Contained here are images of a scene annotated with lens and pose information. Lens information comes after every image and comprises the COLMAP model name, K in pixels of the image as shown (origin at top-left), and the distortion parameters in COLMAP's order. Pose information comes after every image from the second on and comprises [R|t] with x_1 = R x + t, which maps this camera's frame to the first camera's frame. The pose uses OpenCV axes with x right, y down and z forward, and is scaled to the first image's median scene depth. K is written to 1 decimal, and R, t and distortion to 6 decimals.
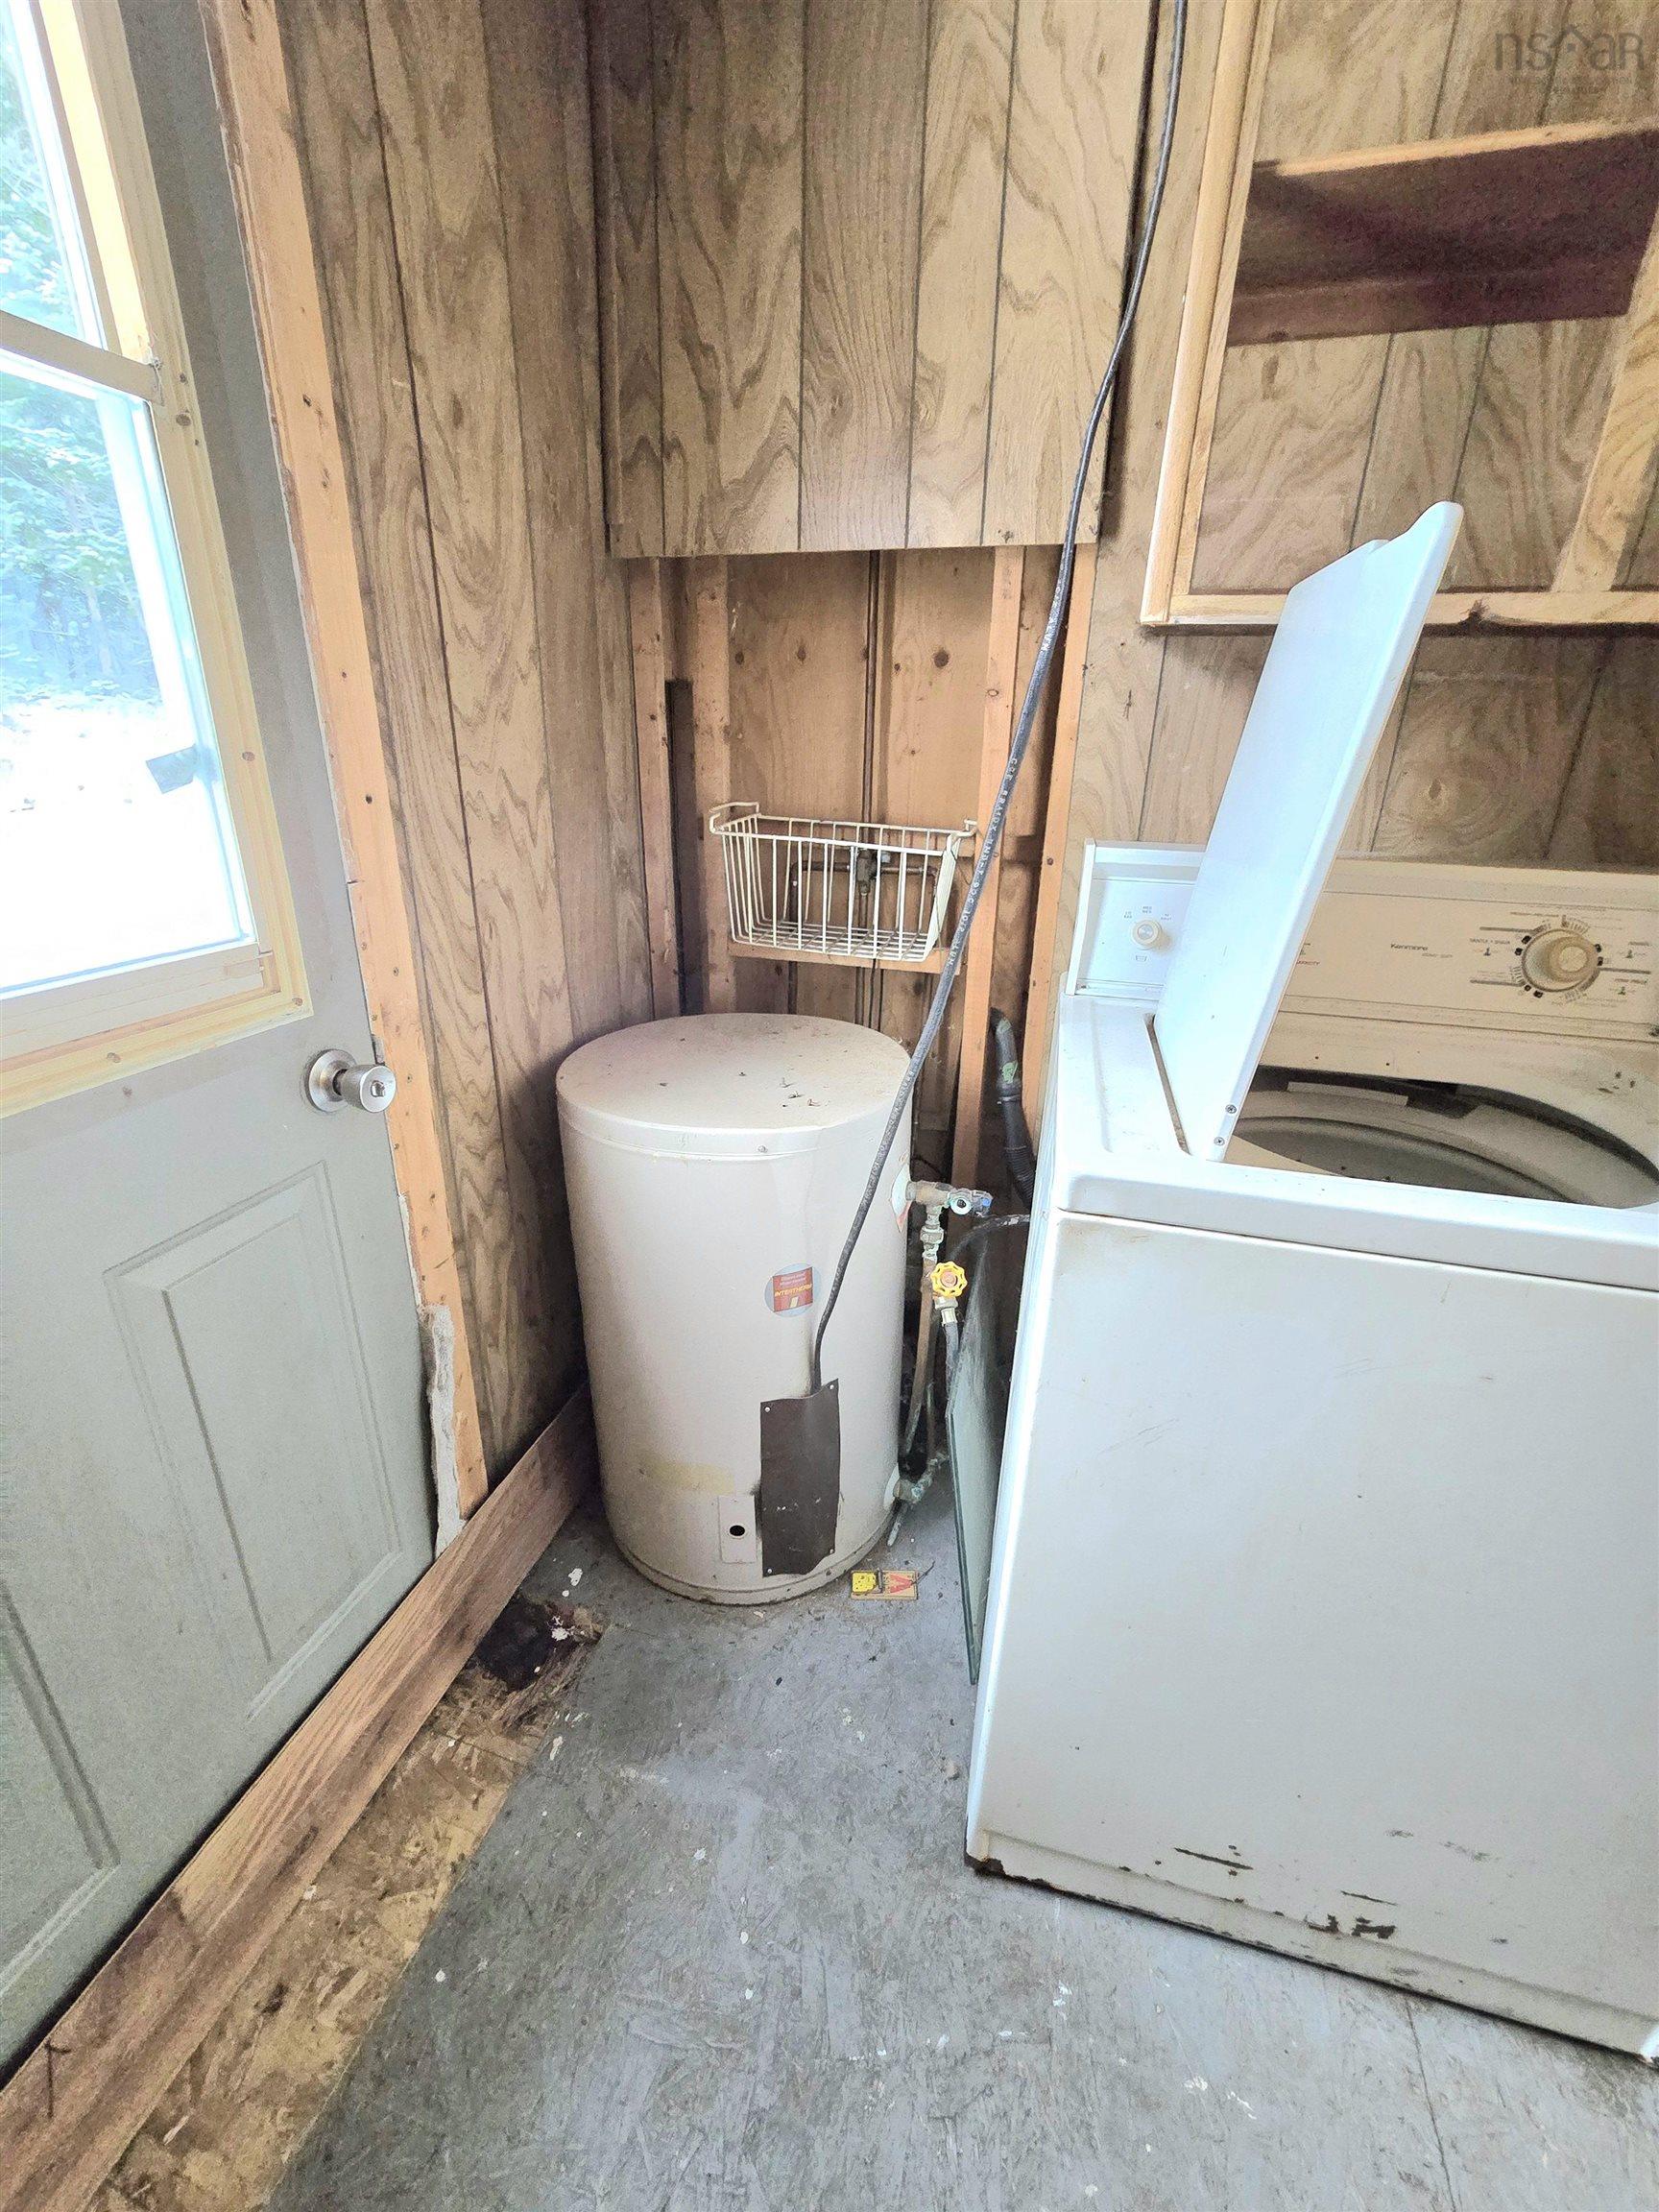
lens RADIAL K [[902.8, 0, 818.9], [0, 902.8, 1107.0], [0, 0, 1]] dist [-0.004075, 0.000817]
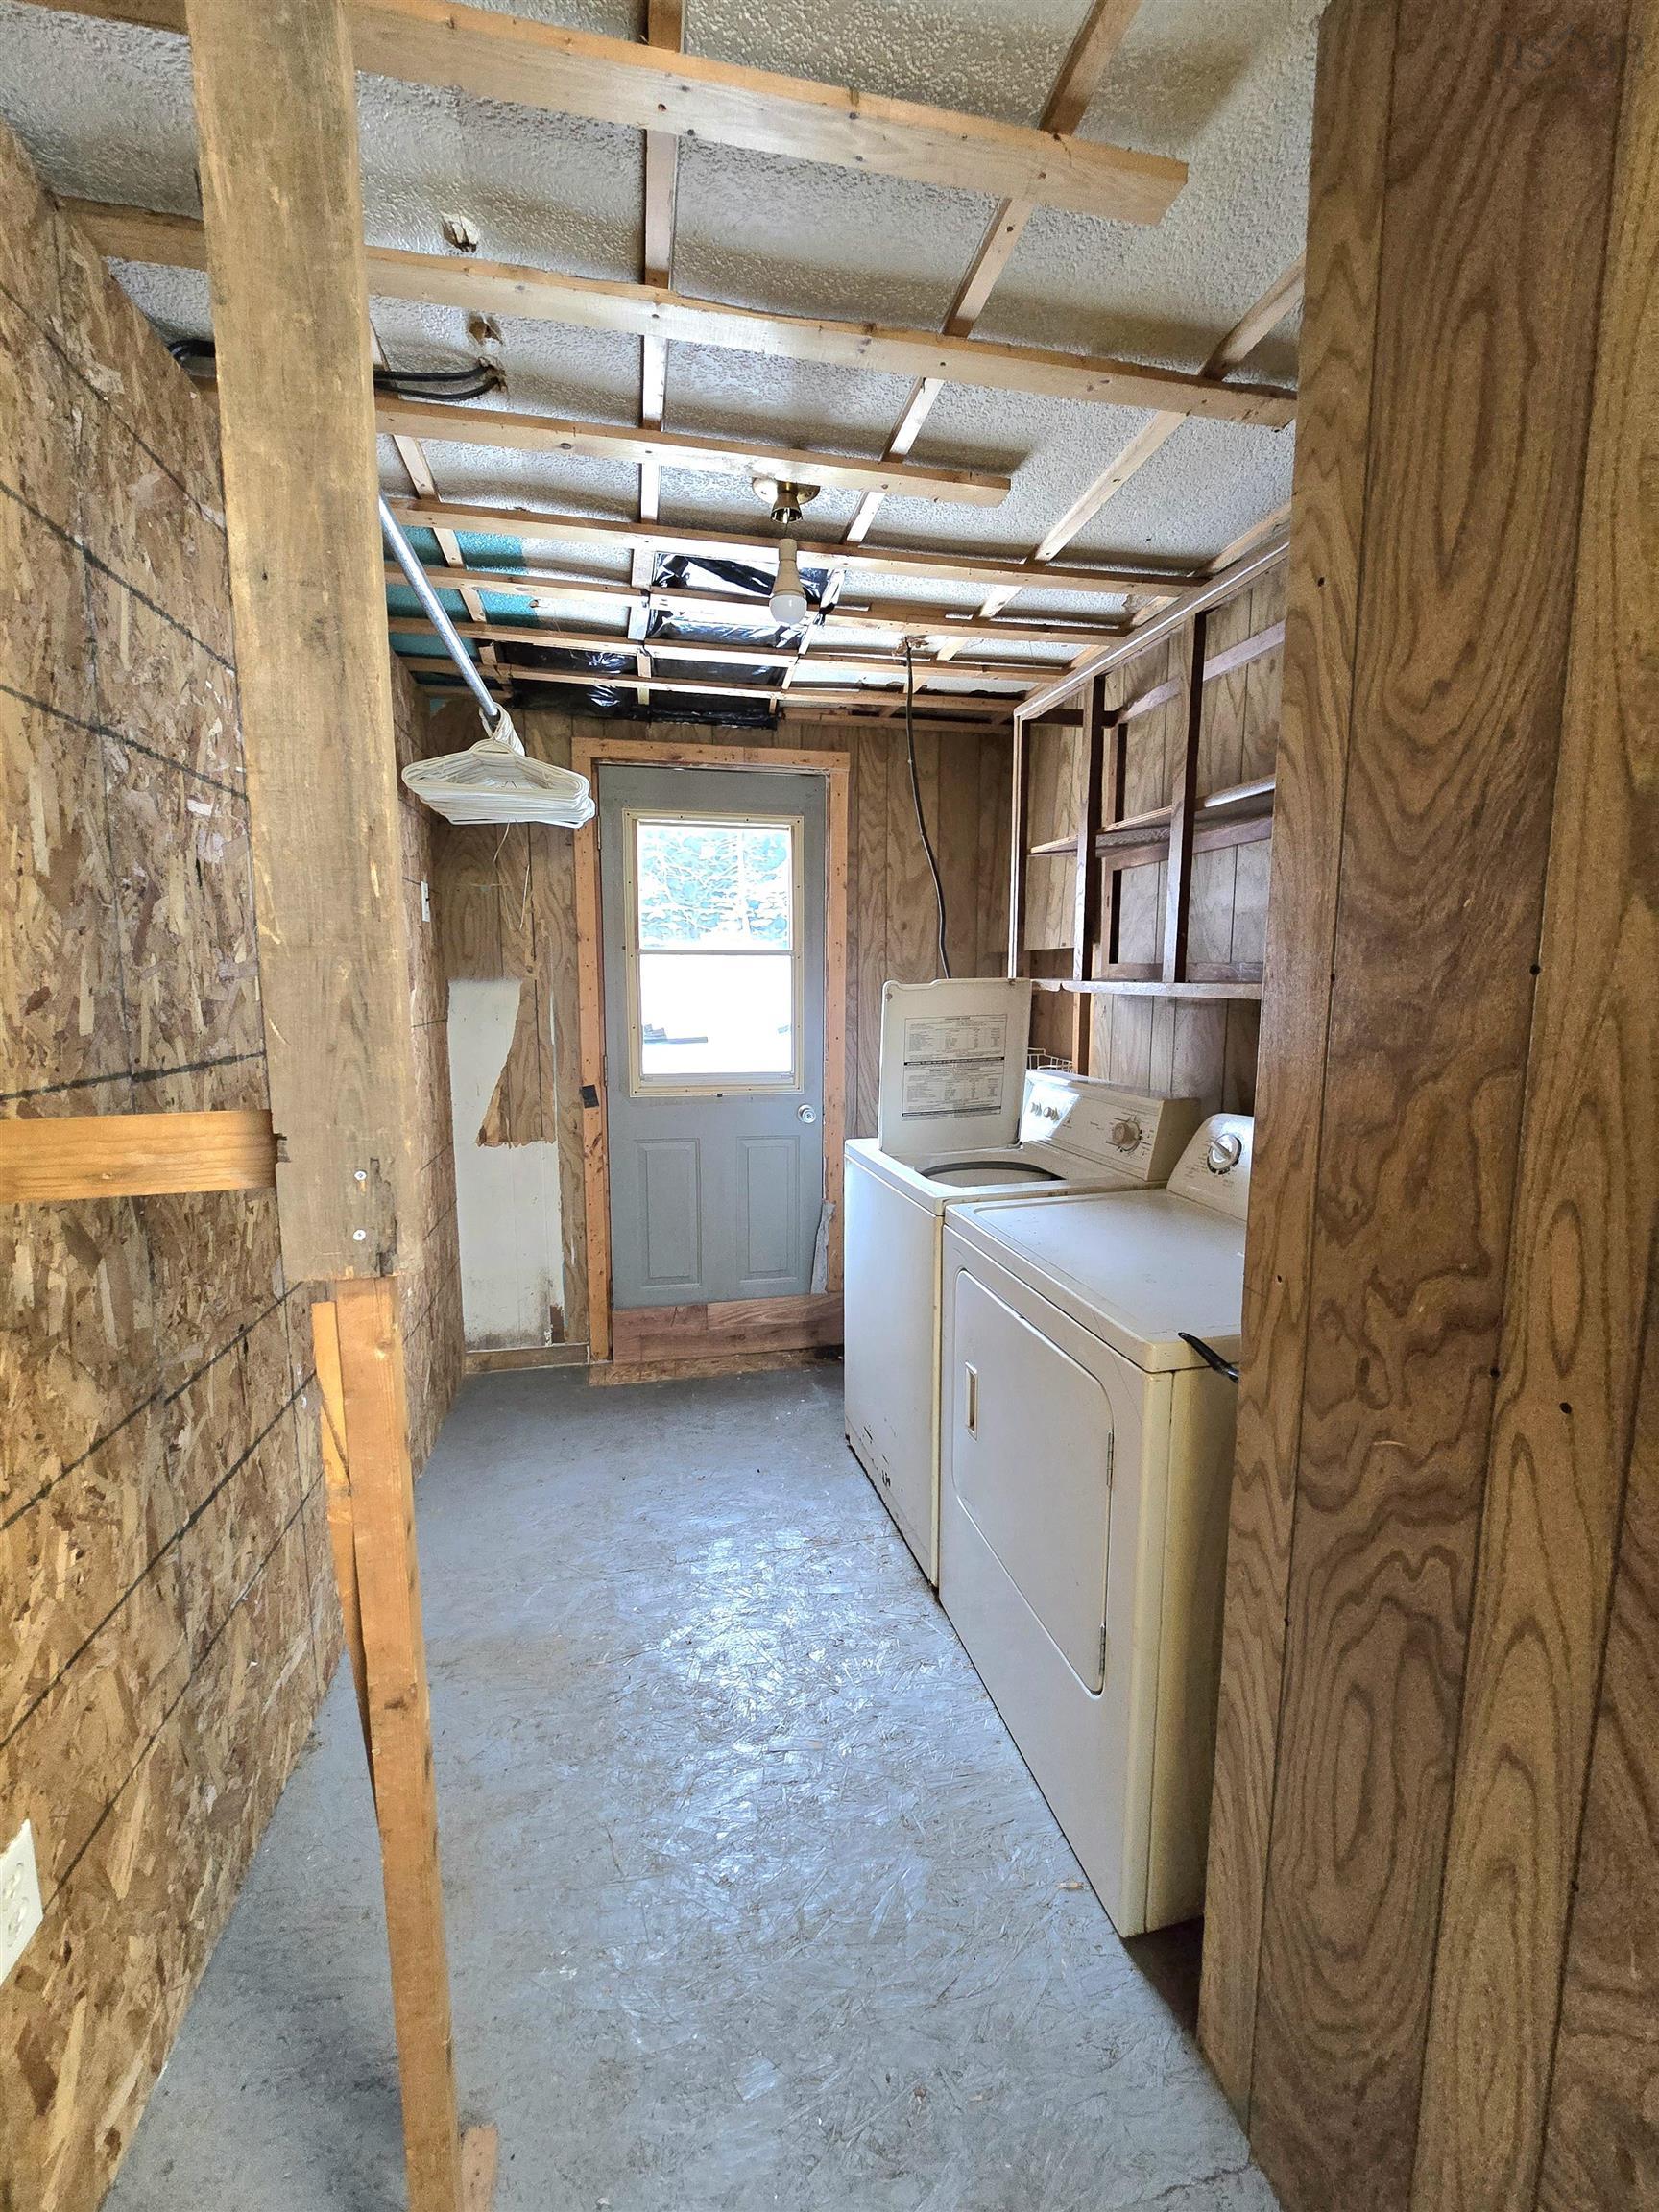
lens RADIAL K [[902.8, 0, 823.1], [0, 902.8, 1101.6], [0, 0, 1]] dist [-0.004075, 0.000817]
pose [[0.471440, 0.102566, -0.875914, 2.445306], [-0.322404, 0.944508, -0.062928, 0.123614], [0.820854, 0.312065, 0.478346, -0.611024]]
